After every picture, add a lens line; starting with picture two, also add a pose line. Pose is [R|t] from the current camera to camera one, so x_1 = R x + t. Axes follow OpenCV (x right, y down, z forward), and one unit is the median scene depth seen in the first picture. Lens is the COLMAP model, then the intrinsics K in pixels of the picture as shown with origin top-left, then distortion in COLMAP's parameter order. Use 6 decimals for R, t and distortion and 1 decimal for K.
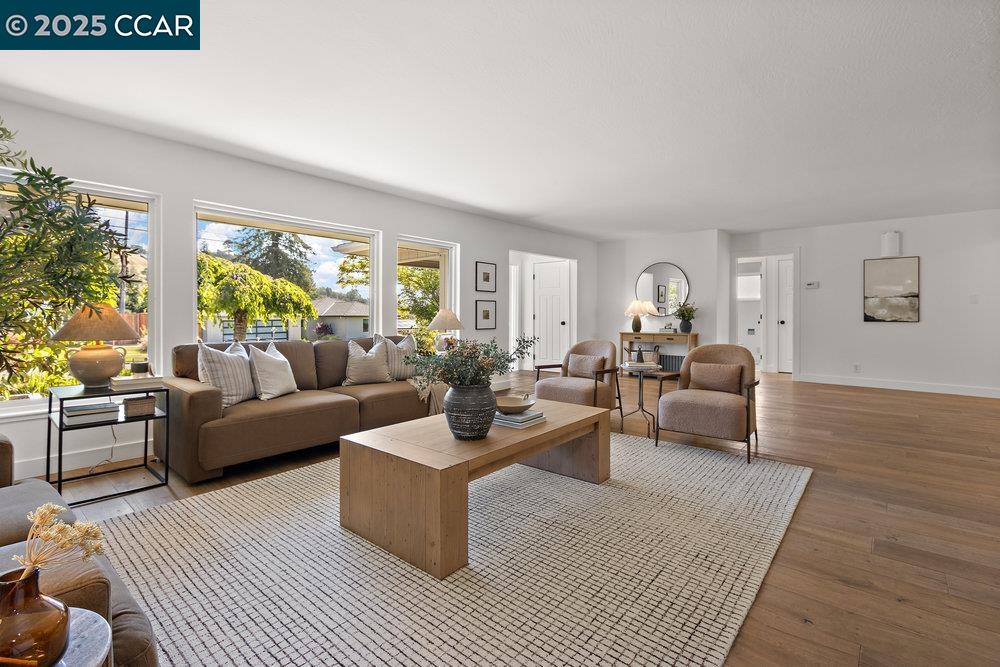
lens RADIAL K [[460.4, 0, 499.0], [0, 460.4, 316.9], [0, 0, 1]] dist [-0.001161, -0.000430]
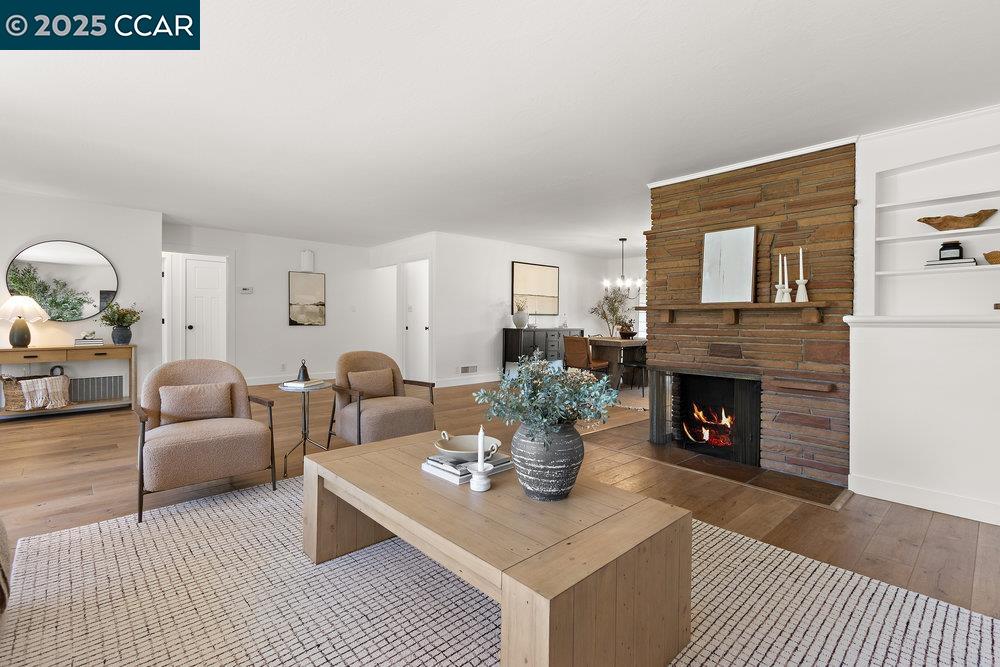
lens RADIAL K [[460.4, 0, 499.0], [0, 460.4, 316.9], [0, 0, 1]] dist [-0.001161, -0.000430]
pose [[0.120335, 0.003323, 0.992728, -0.285489], [0.001915, 0.999992, -0.003580, -0.006247], [-0.992732, 0.002332, 0.120327, 0.351688]]
